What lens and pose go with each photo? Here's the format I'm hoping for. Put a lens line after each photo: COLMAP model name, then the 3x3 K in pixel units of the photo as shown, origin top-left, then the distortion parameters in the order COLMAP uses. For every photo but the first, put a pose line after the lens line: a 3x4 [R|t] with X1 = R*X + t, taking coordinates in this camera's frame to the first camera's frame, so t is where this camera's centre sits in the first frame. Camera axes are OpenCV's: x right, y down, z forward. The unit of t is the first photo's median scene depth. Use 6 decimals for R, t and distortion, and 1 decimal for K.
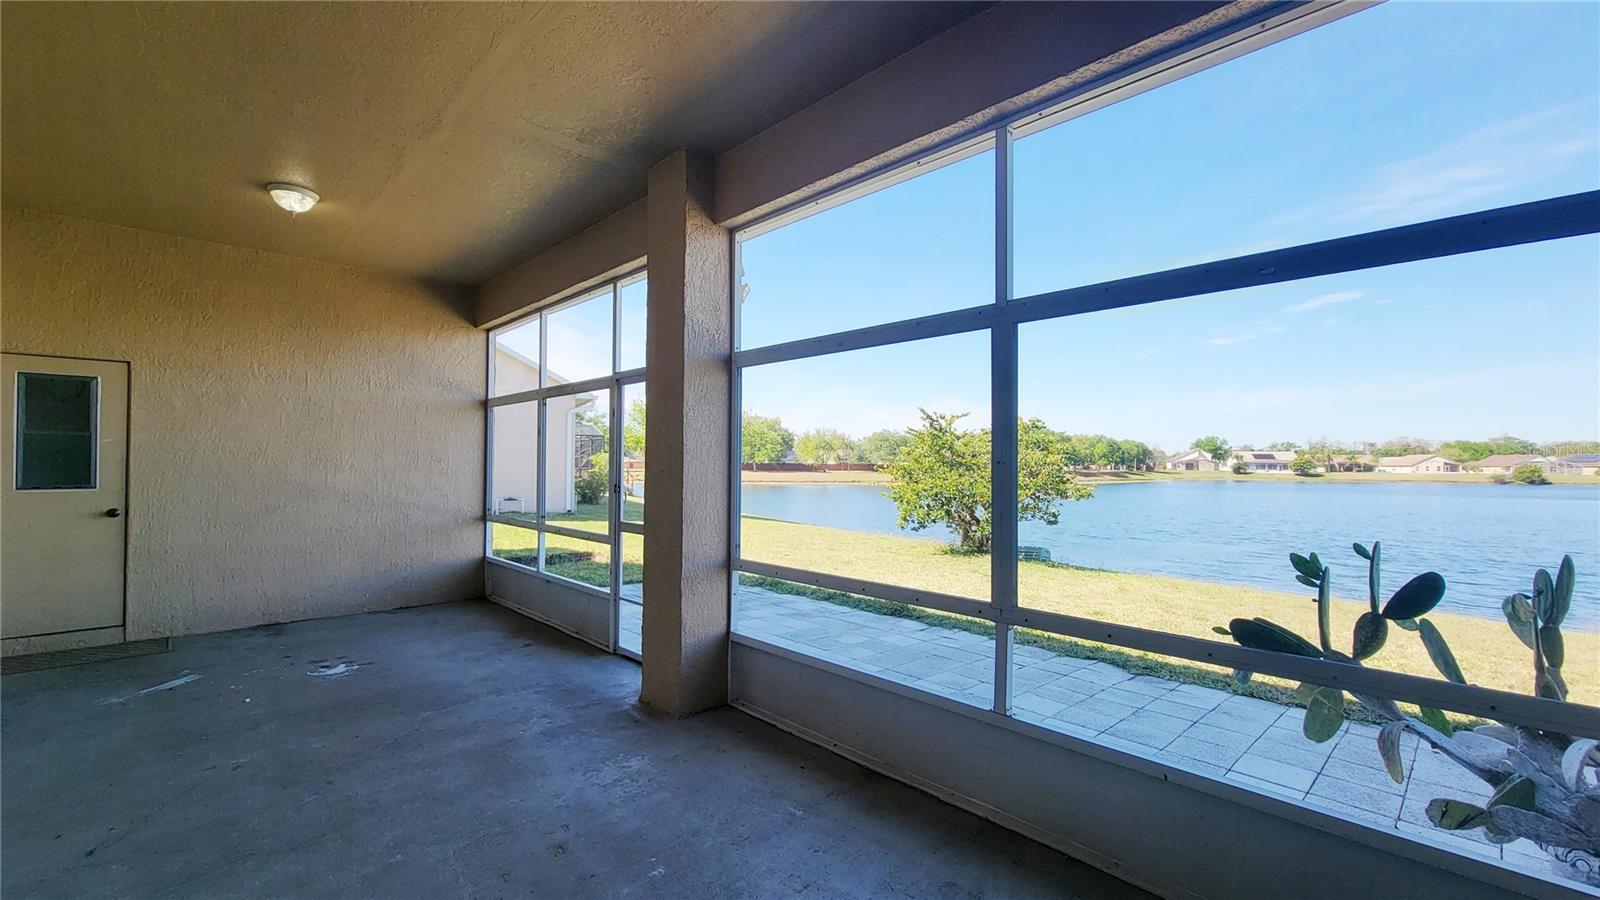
lens RADIAL K [[655.5, 0, 769.6], [0, 655.5, 464.9], [0, 0, 1]] dist [0.002883, 0.001180]
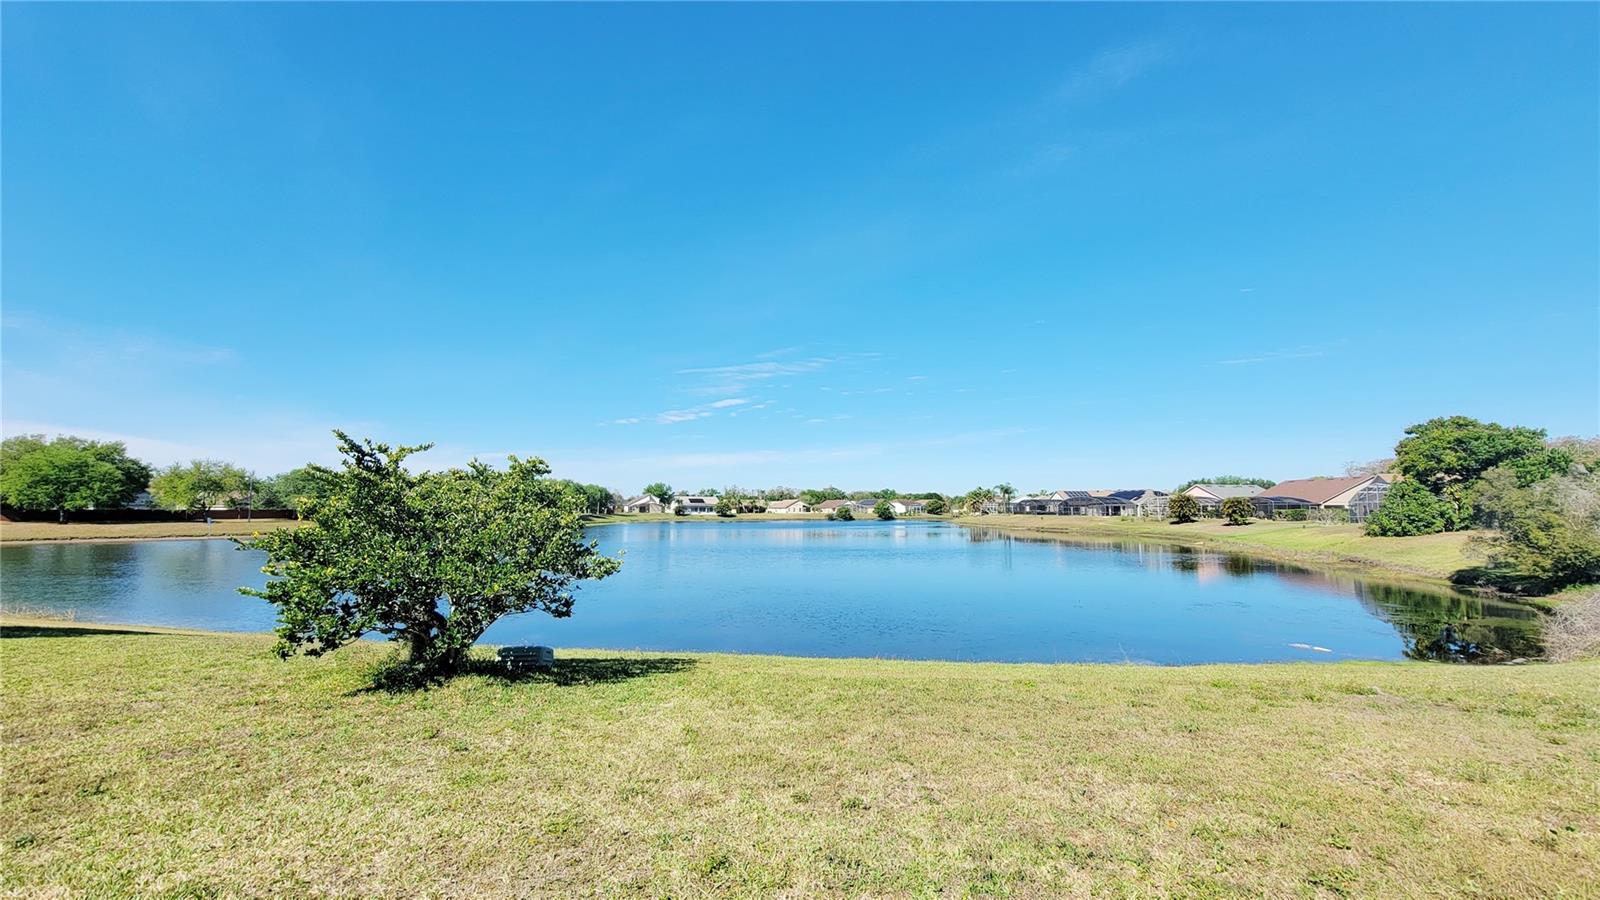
lens RADIAL K [[655.5, 0, 803.2], [0, 655.5, 454.5], [0, 0, 1]] dist [0.002883, 0.001180]
pose [[0.685328, 0.051394, 0.726419, 0.014098], [0.007922, 0.996921, -0.078007, -0.002810], [-0.728191, 0.059215, 0.682811, 0.048019]]
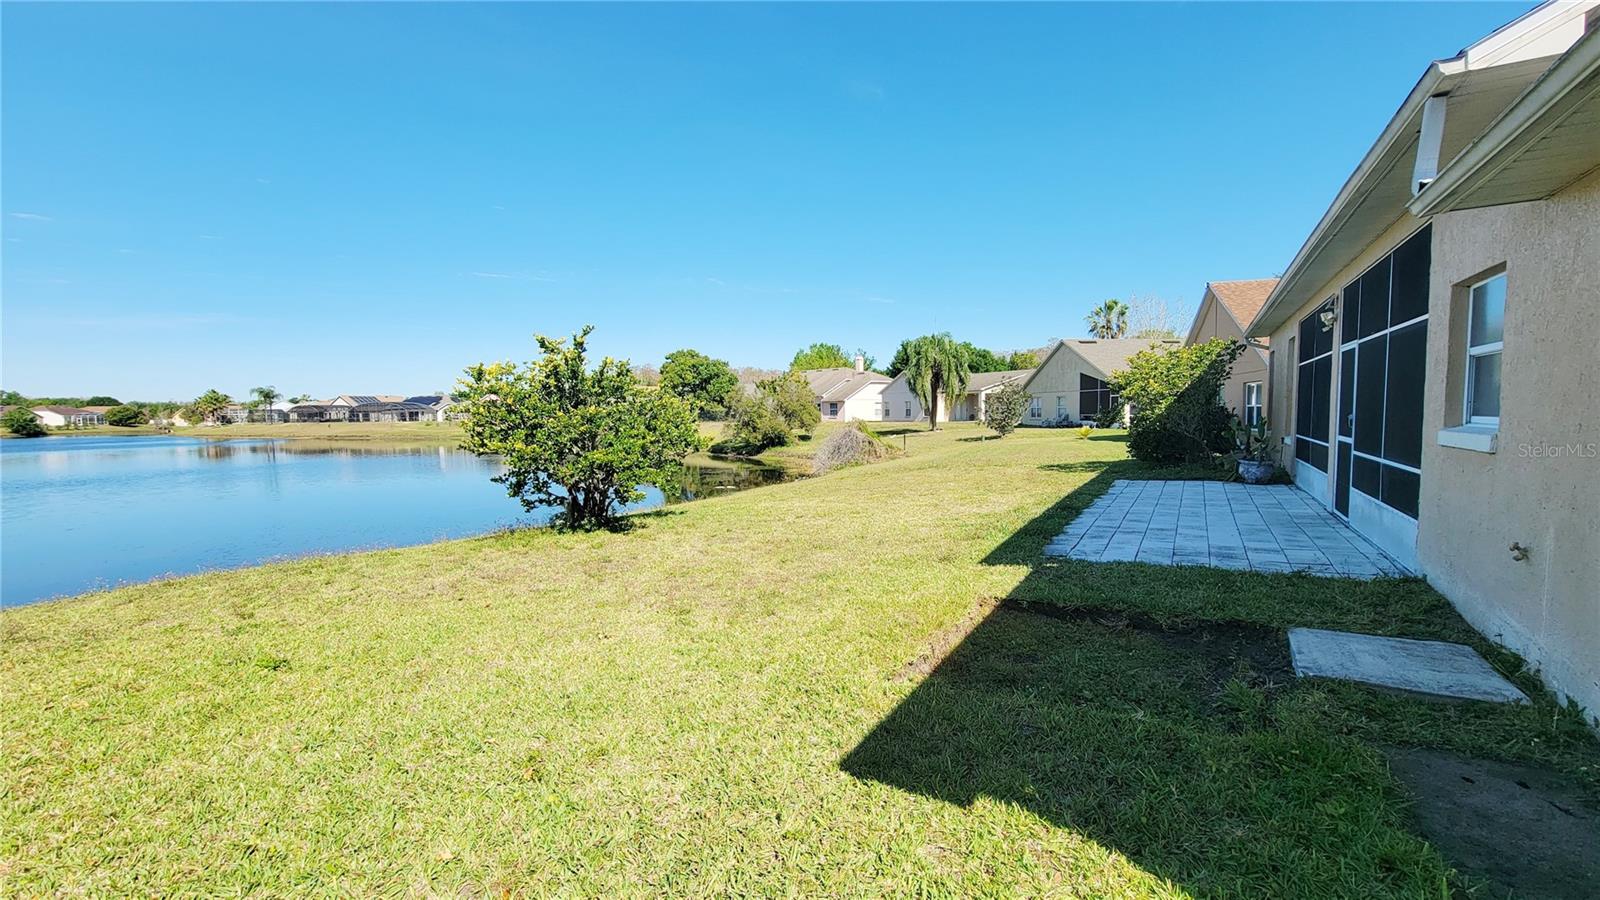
lens RADIAL K [[655.5, 0, 772.4], [0, 655.5, 440.5], [0, 0, 1]] dist [0.002883, 0.001180]
pose [[-0.244825, -0.049760, 0.968290, -0.083954], [0.014761, 0.998375, 0.055039, -0.000911], [-0.969455, 0.027768, -0.243692, 0.148433]]
